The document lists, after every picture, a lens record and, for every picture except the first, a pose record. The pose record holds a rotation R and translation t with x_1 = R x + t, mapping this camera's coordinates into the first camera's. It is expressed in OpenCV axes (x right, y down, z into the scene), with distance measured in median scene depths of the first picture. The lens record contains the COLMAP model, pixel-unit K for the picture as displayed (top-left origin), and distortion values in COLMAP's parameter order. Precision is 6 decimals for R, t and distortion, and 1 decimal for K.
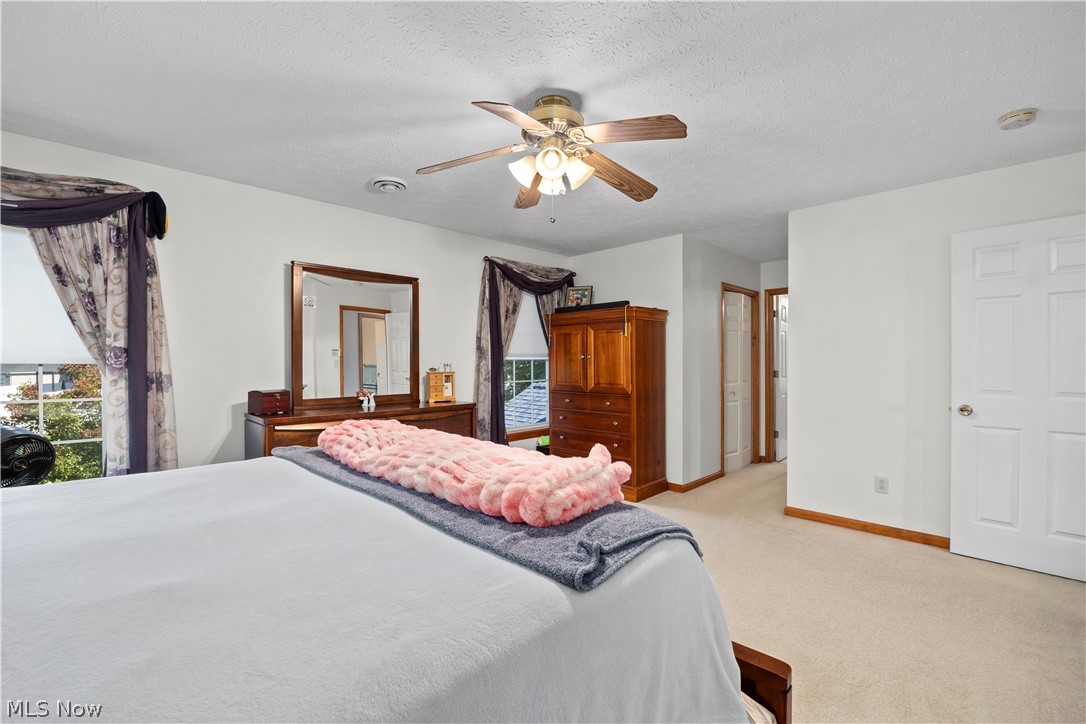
lens RADIAL K [[484.6, 0, 539.2], [0, 484.6, 366.3], [0, 0, 1]] dist [-0.012999, -0.000228]
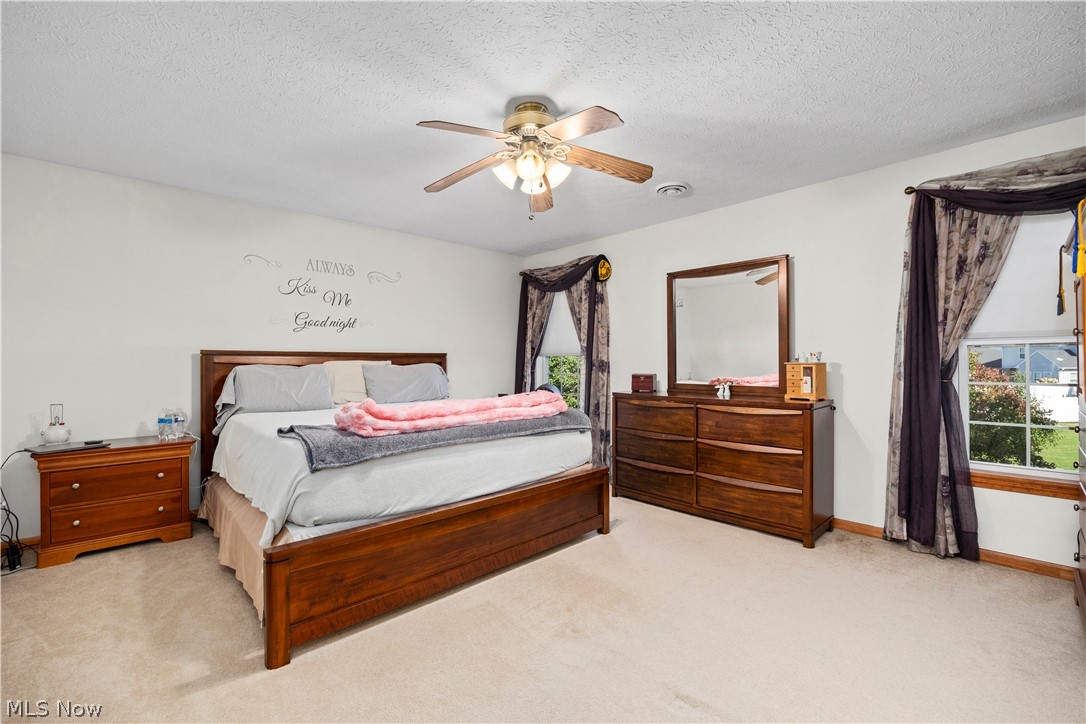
lens RADIAL K [[466.2, 0, 542.6], [0, 466.2, 362.8], [0, 0, 1]] dist [-0.005181, -0.000268]
pose [[-0.031184, 0.013282, -0.999425, 0.670368], [0.004558, 0.999903, 0.013146, -0.001044], [0.999503, -0.004145, -0.031242, 0.655599]]
